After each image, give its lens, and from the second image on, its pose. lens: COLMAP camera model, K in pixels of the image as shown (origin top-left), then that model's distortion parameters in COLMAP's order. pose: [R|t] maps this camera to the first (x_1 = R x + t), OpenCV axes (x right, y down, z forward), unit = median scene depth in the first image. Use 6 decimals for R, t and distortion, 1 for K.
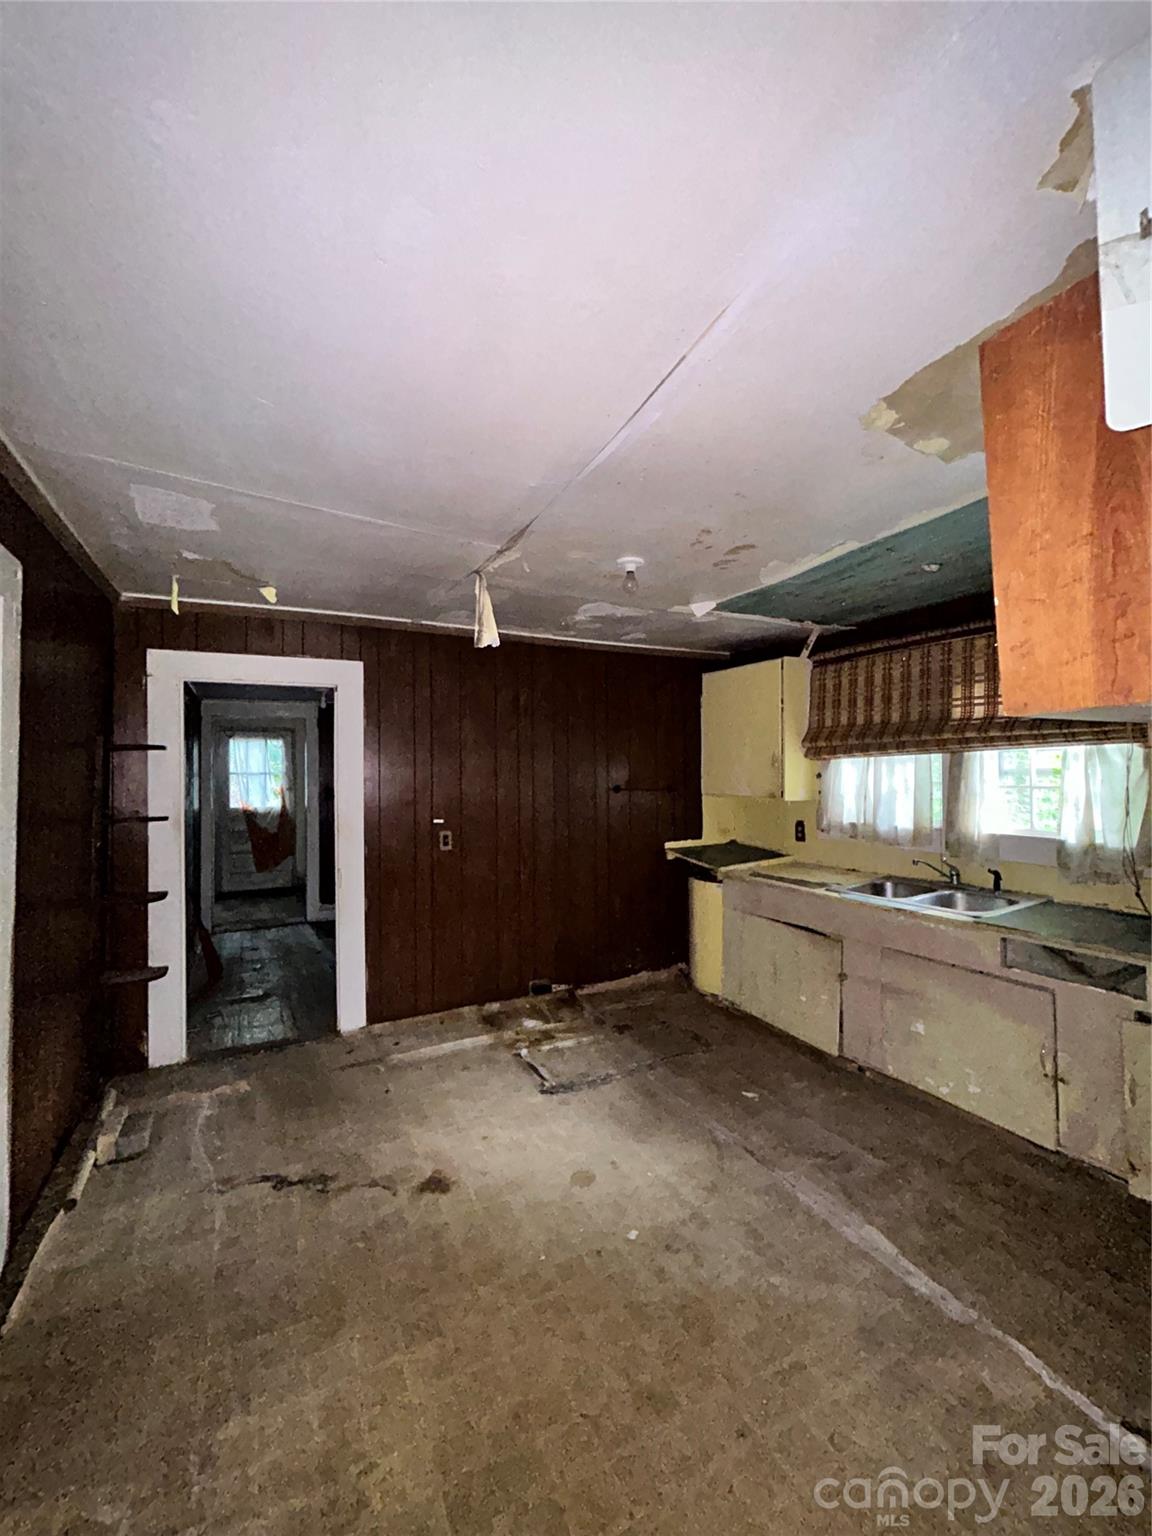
lens RADIAL K [[617.7, 0, 581.3], [0, 617.7, 768.3], [0, 0, 1]] dist [-0.003759, 0.002427]
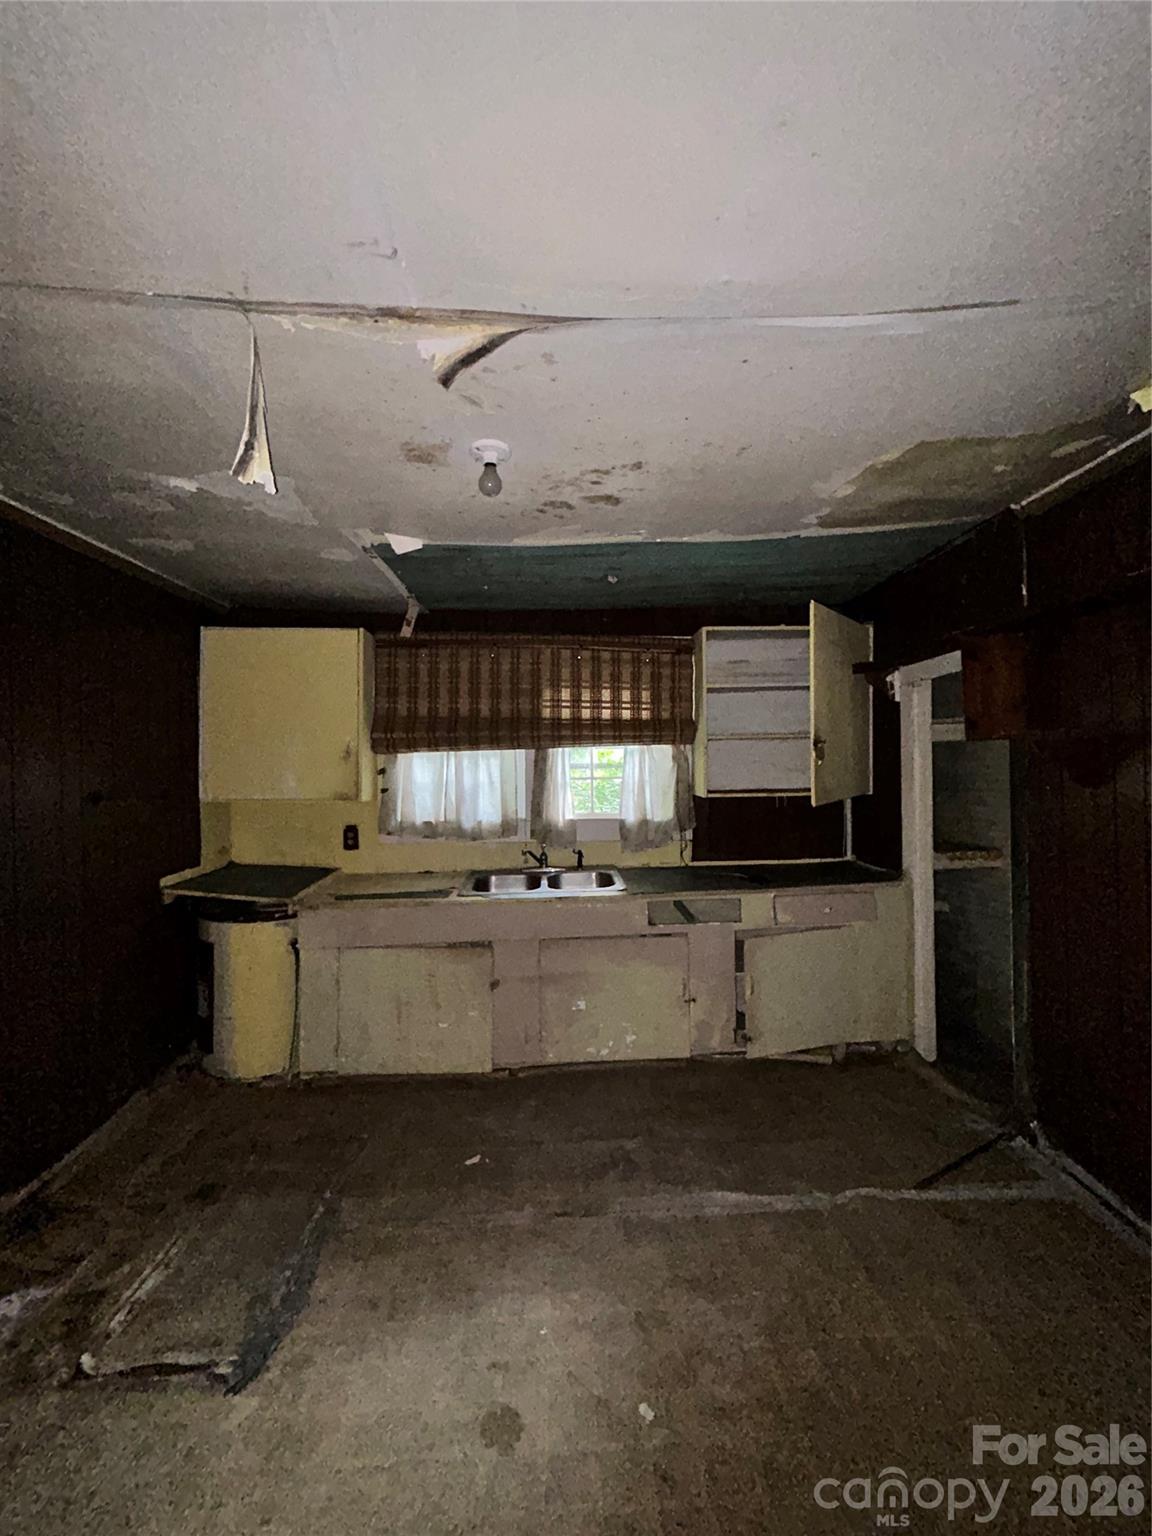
lens RADIAL K [[617.7, 0, 583.3], [0, 617.7, 764.8], [0, 0, 1]] dist [-0.003759, 0.002427]
pose [[0.426662, 0.004385, 0.904400, -0.357835], [0.001053, 0.999985, -0.005345, 0.009125], [-0.904410, 0.003233, 0.426651, 0.458577]]
